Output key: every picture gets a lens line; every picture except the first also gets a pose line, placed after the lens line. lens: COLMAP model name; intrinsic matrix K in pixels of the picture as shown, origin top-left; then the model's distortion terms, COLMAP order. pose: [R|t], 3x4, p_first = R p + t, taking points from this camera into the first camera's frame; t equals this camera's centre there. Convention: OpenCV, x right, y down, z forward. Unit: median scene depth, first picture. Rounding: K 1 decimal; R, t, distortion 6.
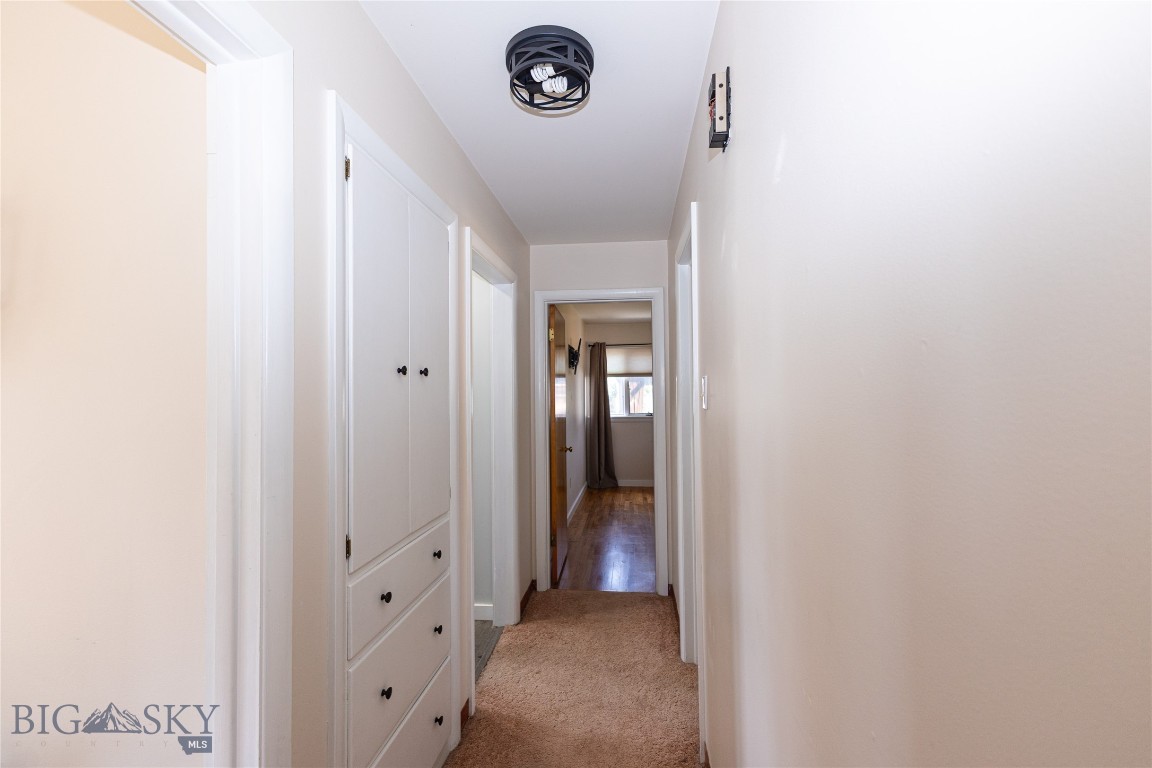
lens RADIAL K [[494.1, 0, 576.0], [0, 494.1, 385.1], [0, 0, 1]] dist [0.003087, -0.000321]
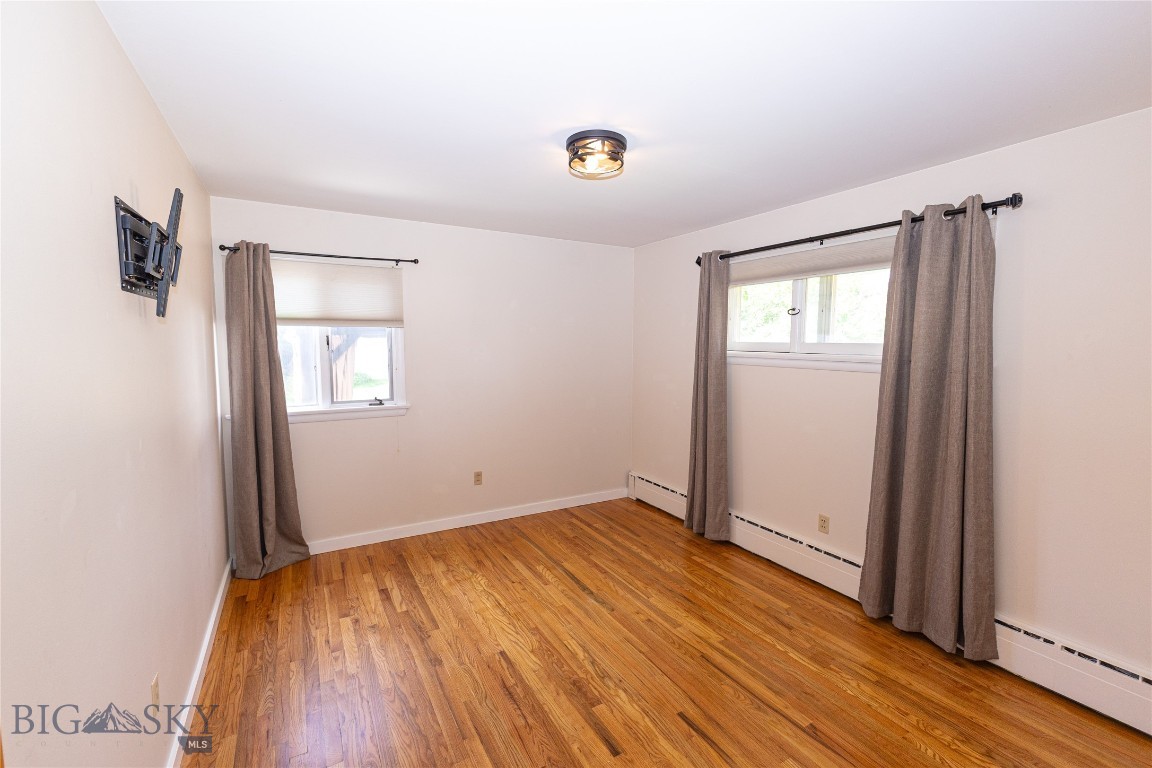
lens RADIAL K [[494.1, 0, 581.3], [0, 494.1, 383.9], [0, 0, 1]] dist [0.003087, -0.000321]
pose [[0.805832, -0.035002, 0.591109, 0.020312], [-0.020021, 0.996070, 0.086275, -0.006372], [-0.591806, -0.081358, 0.801964, 0.485803]]
